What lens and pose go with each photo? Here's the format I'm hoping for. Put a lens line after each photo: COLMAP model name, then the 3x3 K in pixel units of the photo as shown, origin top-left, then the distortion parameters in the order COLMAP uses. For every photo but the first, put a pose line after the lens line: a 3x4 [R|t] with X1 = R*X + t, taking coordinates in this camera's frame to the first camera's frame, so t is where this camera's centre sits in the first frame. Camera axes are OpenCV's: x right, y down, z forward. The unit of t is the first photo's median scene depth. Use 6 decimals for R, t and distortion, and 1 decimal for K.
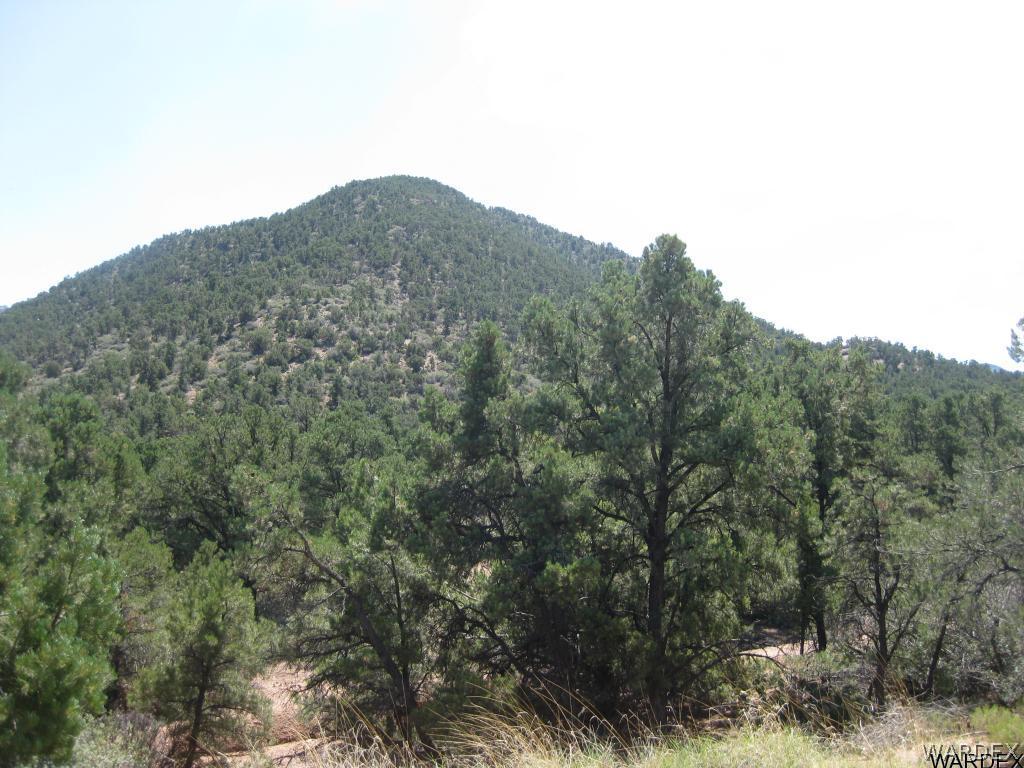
lens RADIAL K [[1121.1, 0, 512.1], [0, 1121.1, 383.8], [0, 0, 1]] dist [-0.119253, 0.000000]
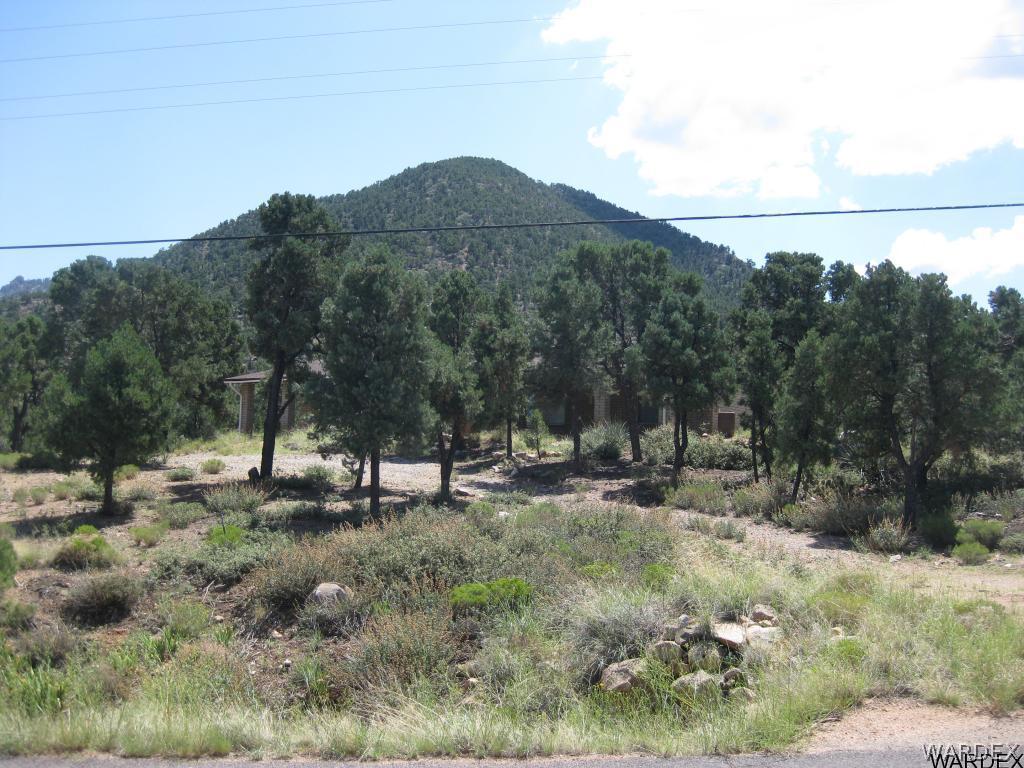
lens RADIAL K [[1121.1, 0, 512.3], [0, 1121.1, 387.0], [0, 0, 1]] dist [-0.119253, 0.000000]
pose [[0.998291, 0.013479, -0.056867, 0.009079], [-0.011350, 0.999228, 0.037607, -0.006977], [0.057330, -0.036897, 0.997673, -0.103709]]
